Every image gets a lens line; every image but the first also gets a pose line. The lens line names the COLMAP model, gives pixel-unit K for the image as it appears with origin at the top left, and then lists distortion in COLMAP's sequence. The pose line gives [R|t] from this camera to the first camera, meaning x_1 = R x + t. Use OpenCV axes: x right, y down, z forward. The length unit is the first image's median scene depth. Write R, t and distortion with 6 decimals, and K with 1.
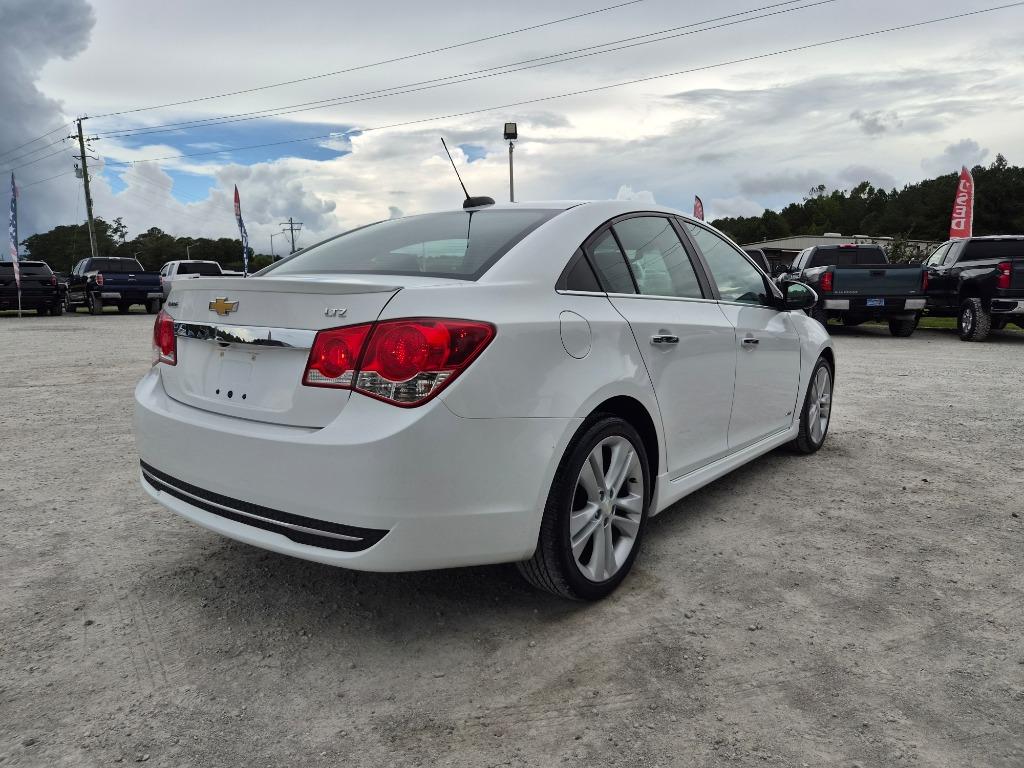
lens RADIAL K [[685.5, 0, 517.6], [0, 685.5, 379.2], [0, 0, 1]] dist [0.064570, -0.047791]
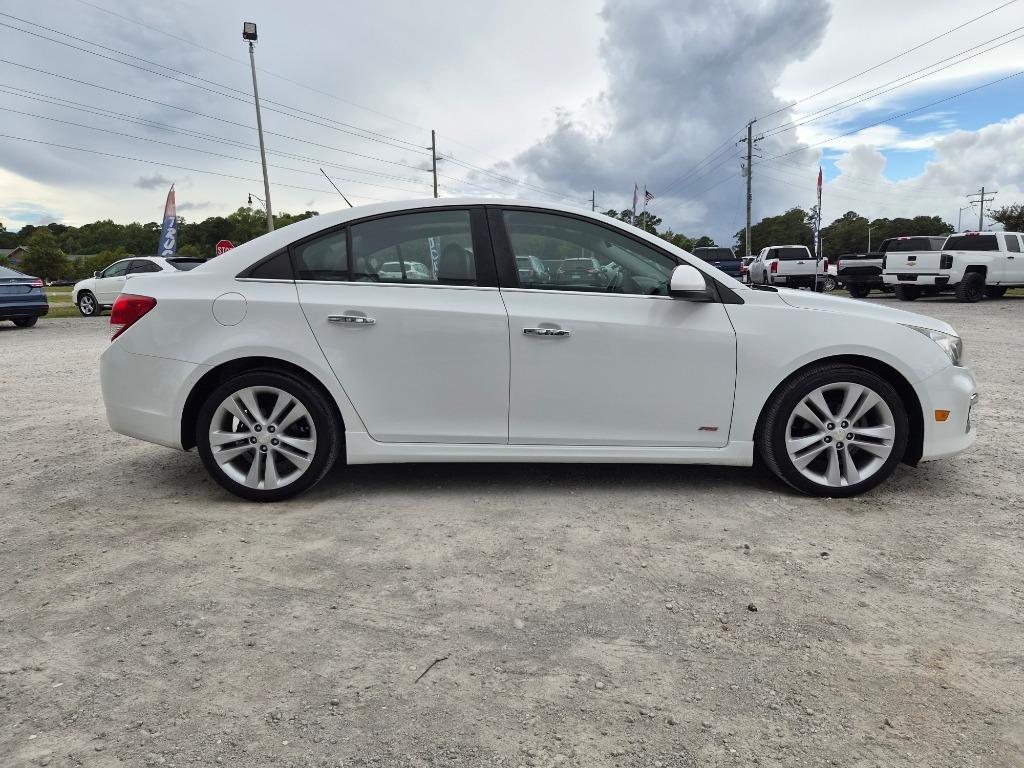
lens RADIAL K [[685.5, 0, 511.8], [0, 685.5, 383.5], [0, 0, 1]] dist [0.064570, -0.047791]
pose [[0.599303, 0.116915, -0.791939, 0.139752], [-0.093524, 0.992729, 0.075783, -0.006564], [0.795041, 0.028648, 0.605879, 0.052033]]
